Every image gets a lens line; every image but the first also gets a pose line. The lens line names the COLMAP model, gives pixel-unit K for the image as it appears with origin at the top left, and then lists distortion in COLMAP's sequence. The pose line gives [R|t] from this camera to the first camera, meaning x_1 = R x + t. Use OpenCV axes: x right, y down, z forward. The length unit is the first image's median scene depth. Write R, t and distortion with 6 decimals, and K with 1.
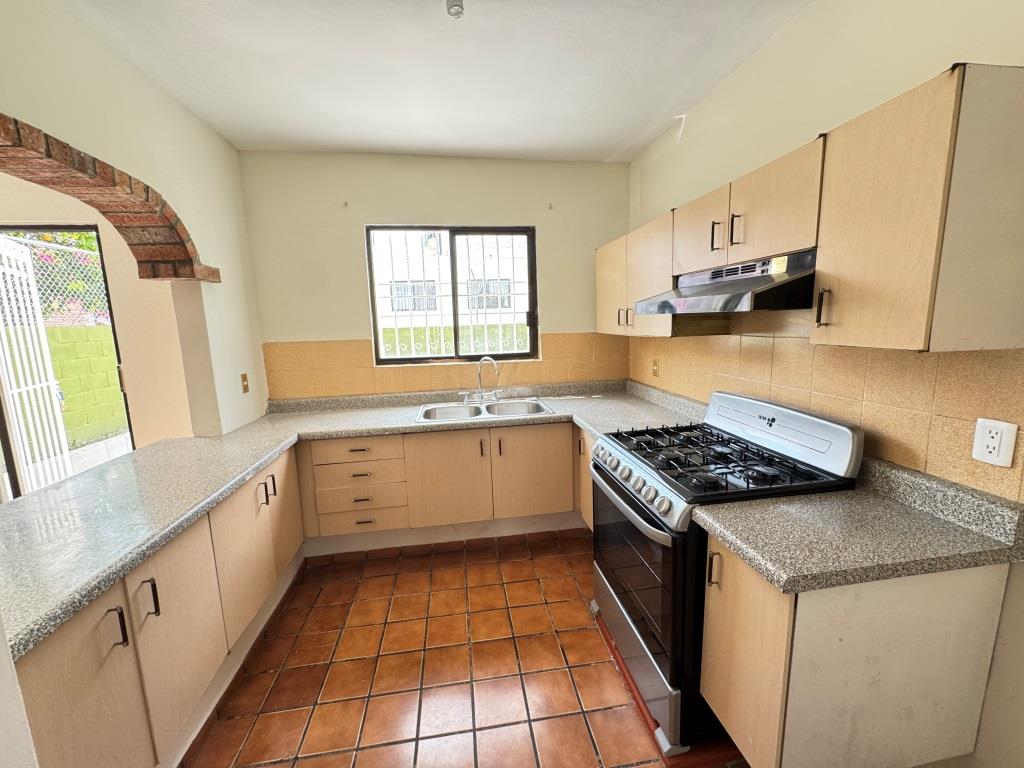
lens RADIAL K [[410.3, 0, 512.0], [0, 410.3, 384.0], [0, 0, 1]] dist [0.001925, -0.000052]
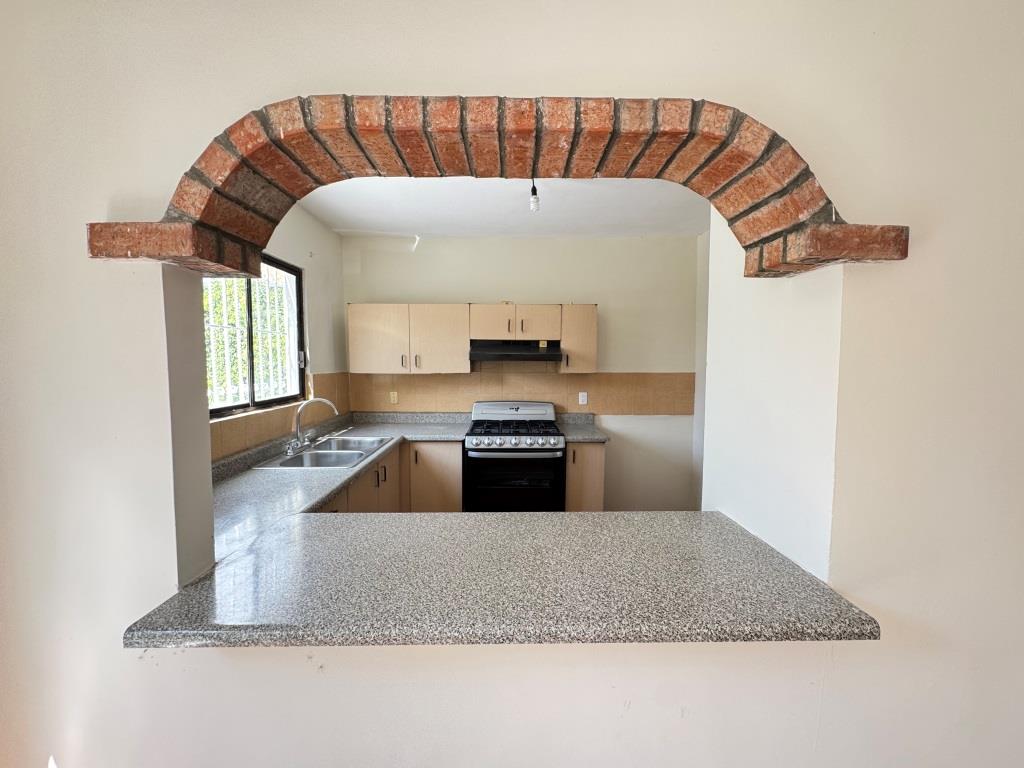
lens RADIAL K [[410.3, 0, 512.0], [0, 410.3, 384.0], [0, 0, 1]] dist [0.001925, -0.000052]
pose [[0.123570, -0.031002, 0.991852, -1.043498], [0.141957, 0.989784, 0.013252, -0.051395], [-0.982130, 0.139163, 0.126708, 0.470327]]
